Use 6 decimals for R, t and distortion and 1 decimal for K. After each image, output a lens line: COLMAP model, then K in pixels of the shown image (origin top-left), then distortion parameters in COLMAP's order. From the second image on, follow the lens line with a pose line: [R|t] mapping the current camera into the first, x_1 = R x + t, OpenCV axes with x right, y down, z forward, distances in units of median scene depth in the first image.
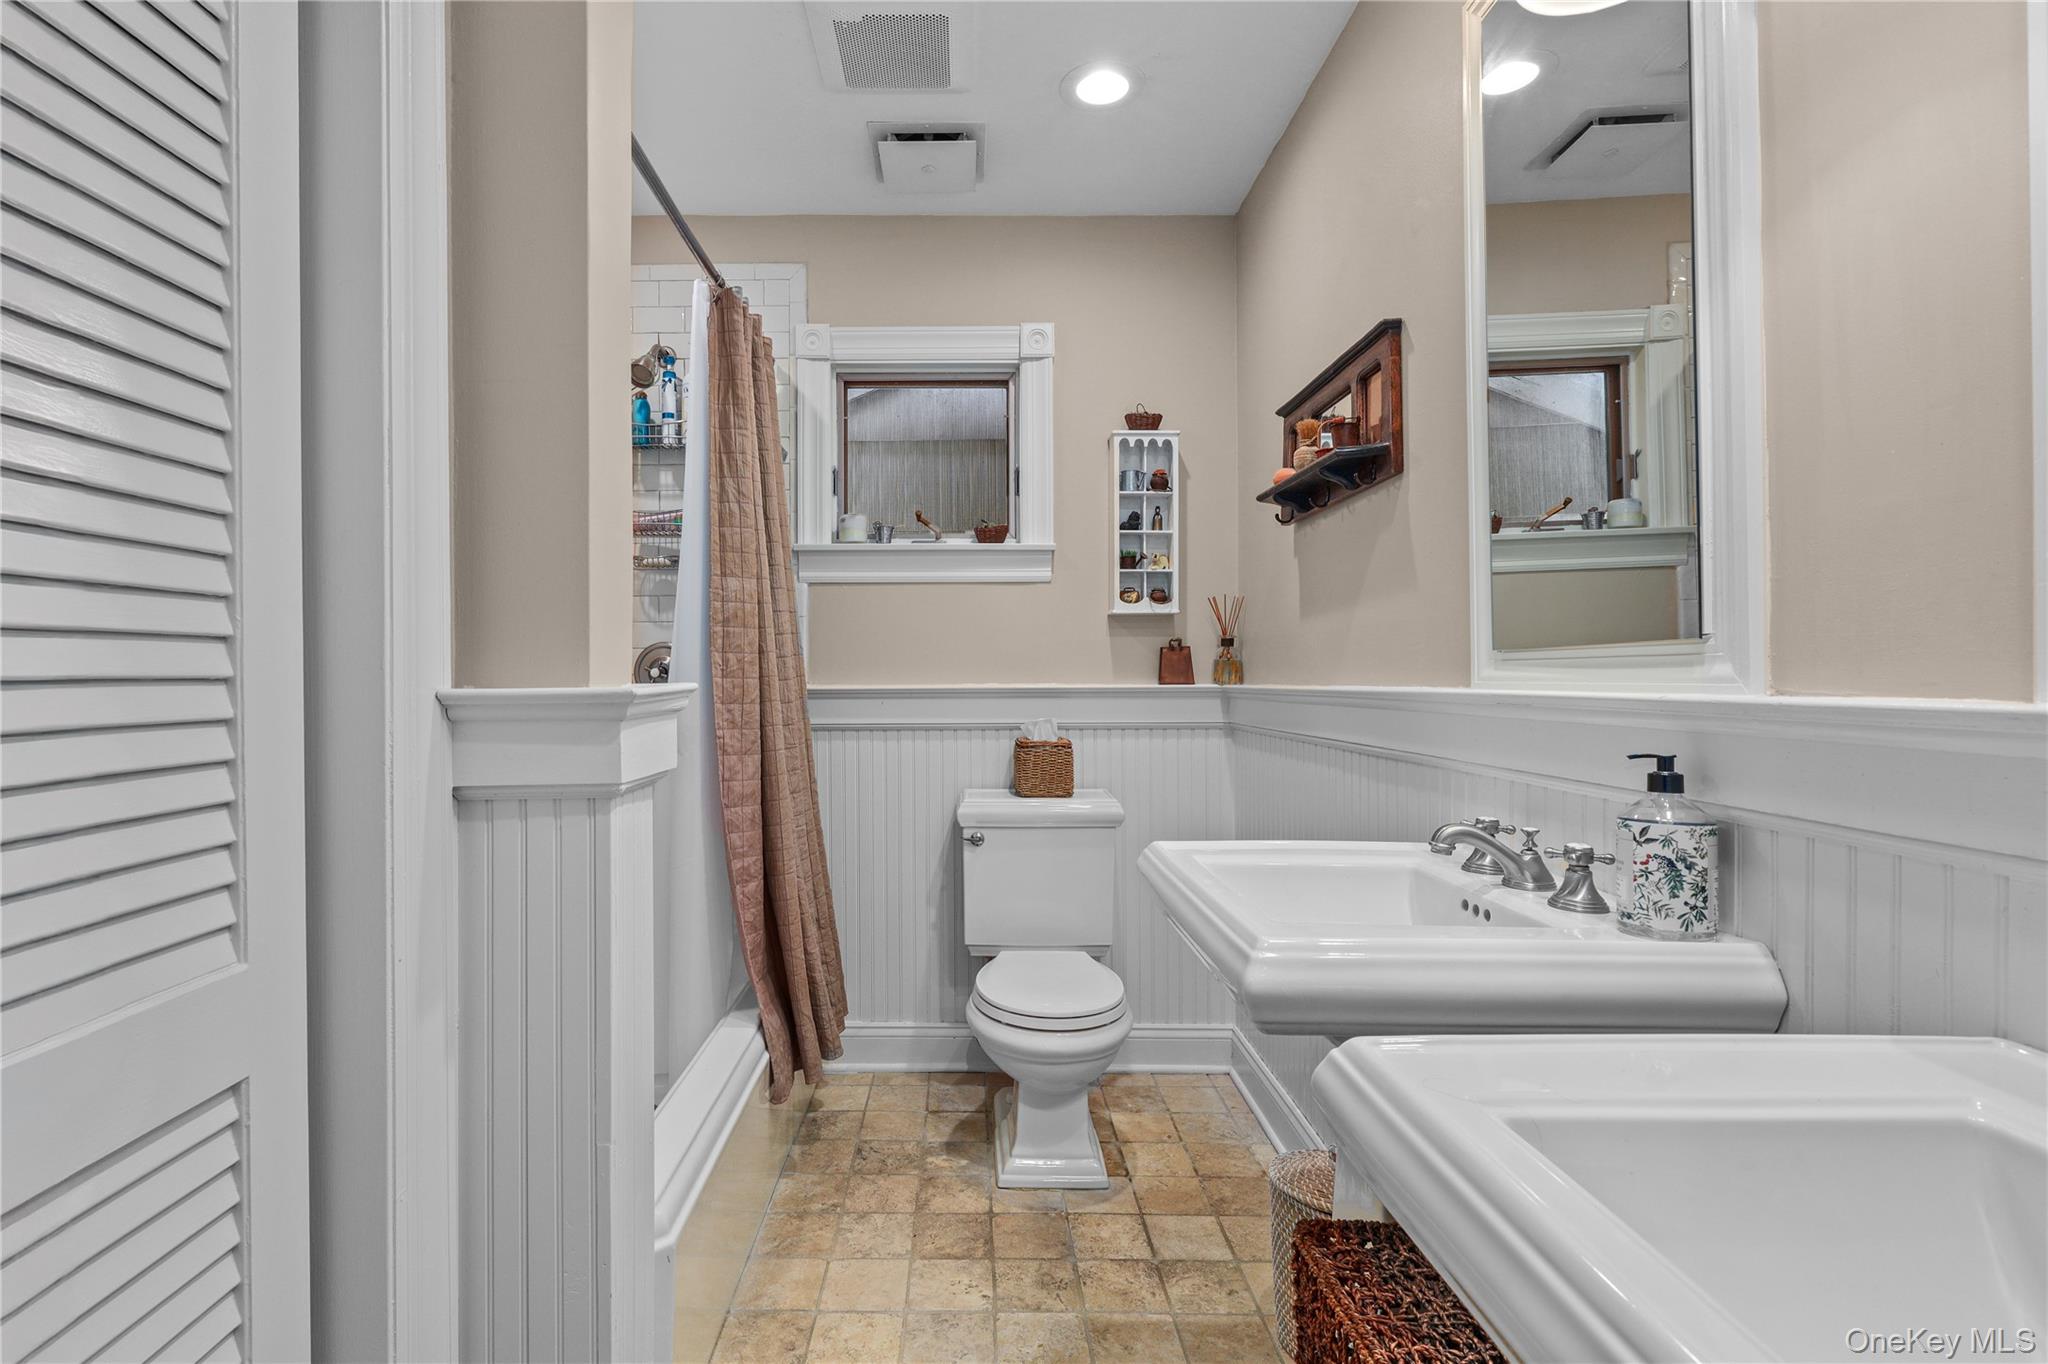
lens RADIAL K [[947.0, 0, 1024.0], [0, 947.0, 682.0], [0, 0, 1]] dist [-0.000177, -0.000572]
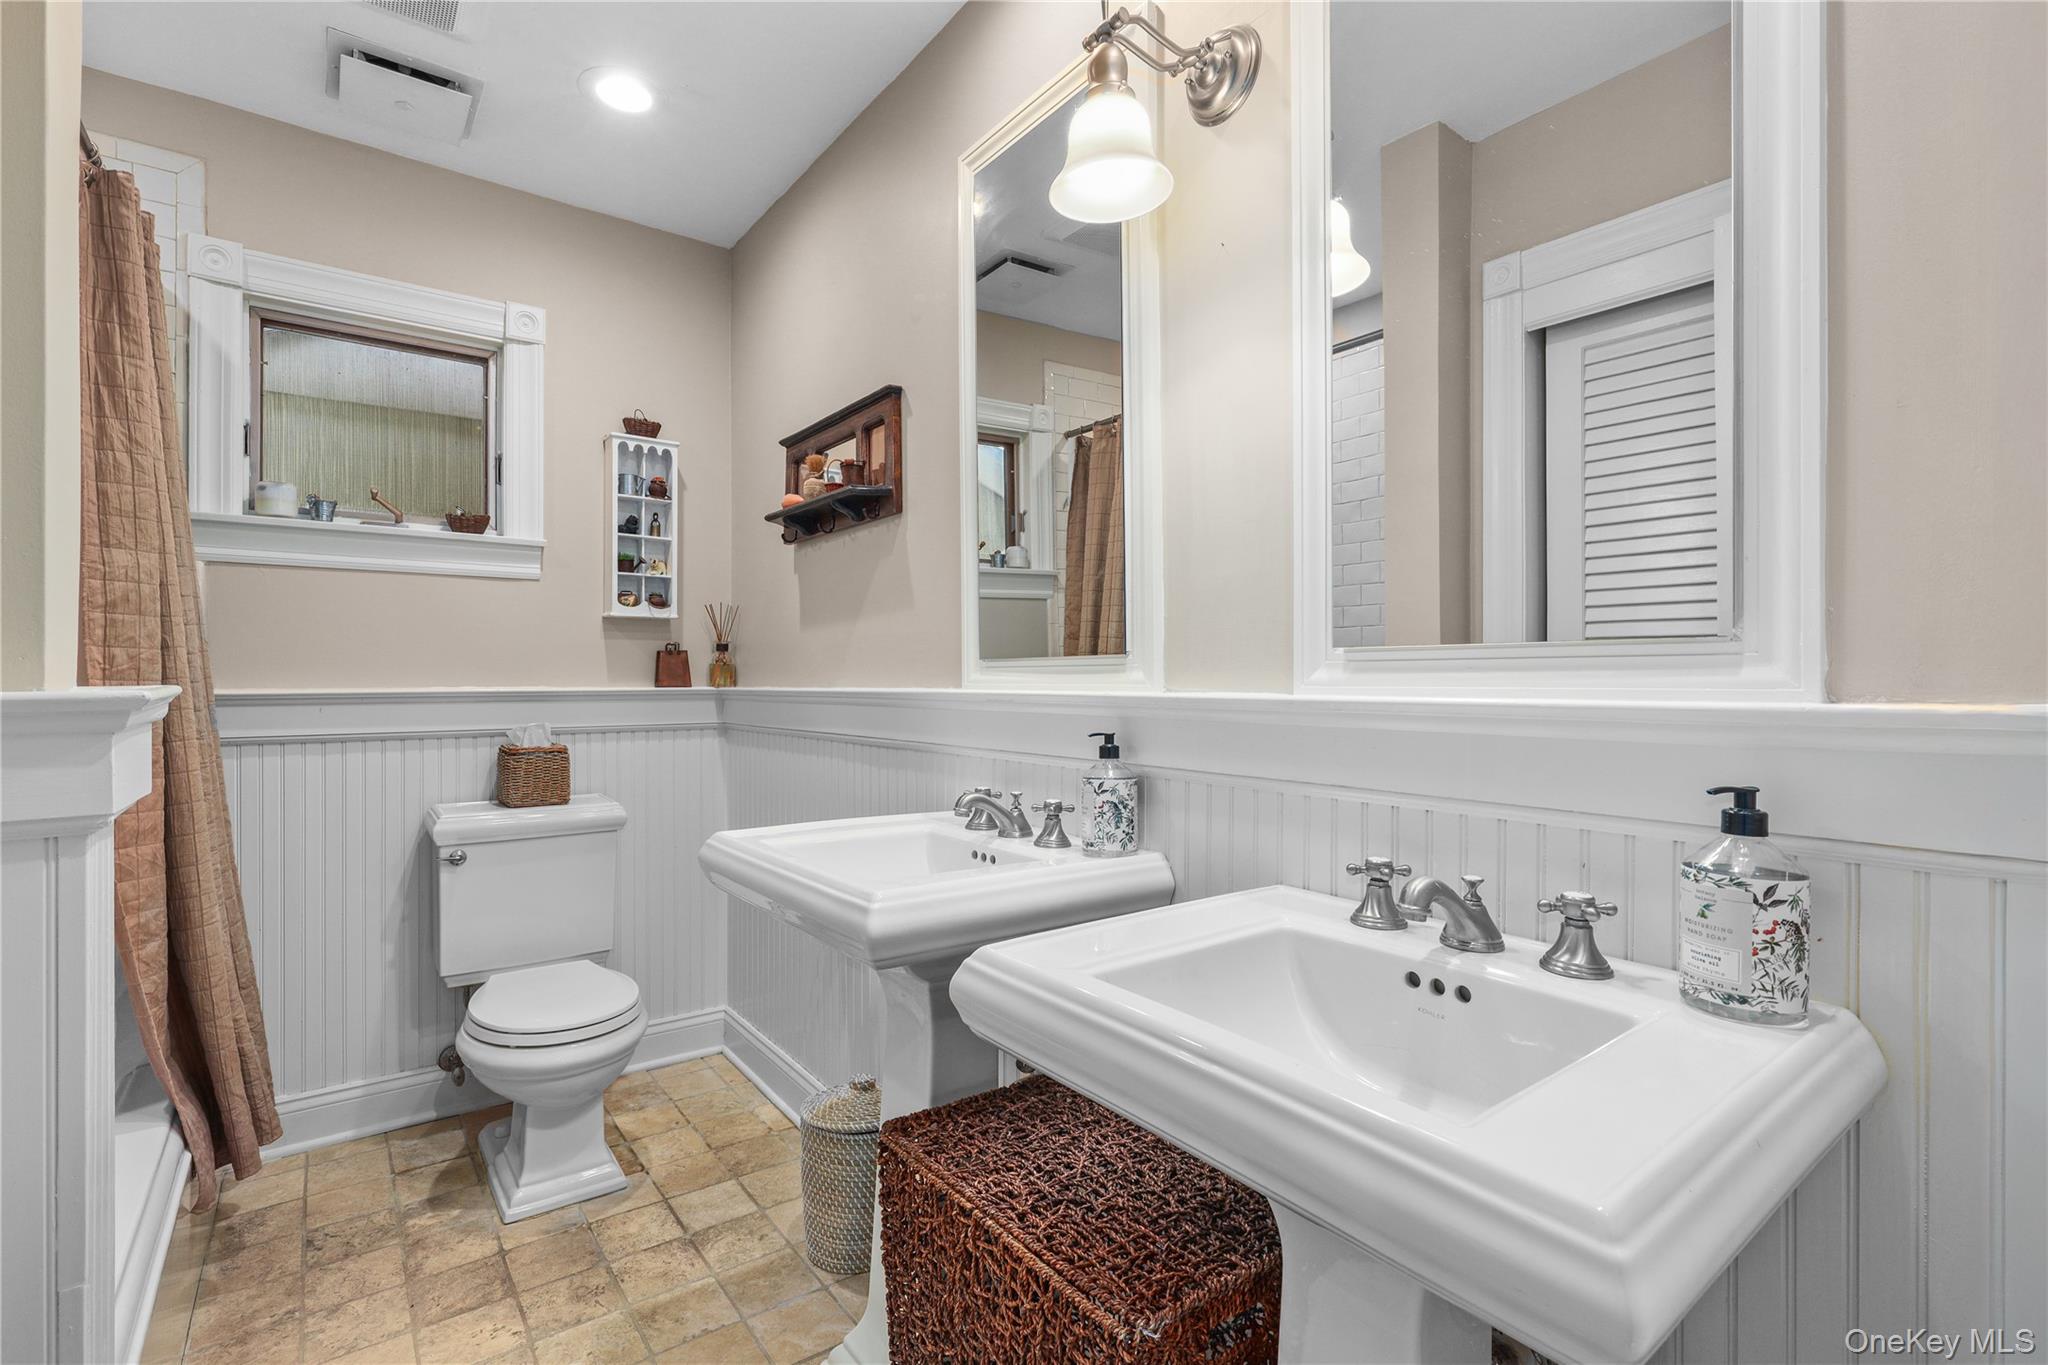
lens RADIAL K [[923.1, 0, 1016.1], [0, 923.1, 687.0], [0, 0, 1]] dist [-0.002552, 0.000148]
pose [[0.797449, -0.002776, 0.603379, -0.167352], [0.002153, 0.999996, 0.001756, 0.001535], [-0.603382, -0.000102, 0.797452, -0.031635]]
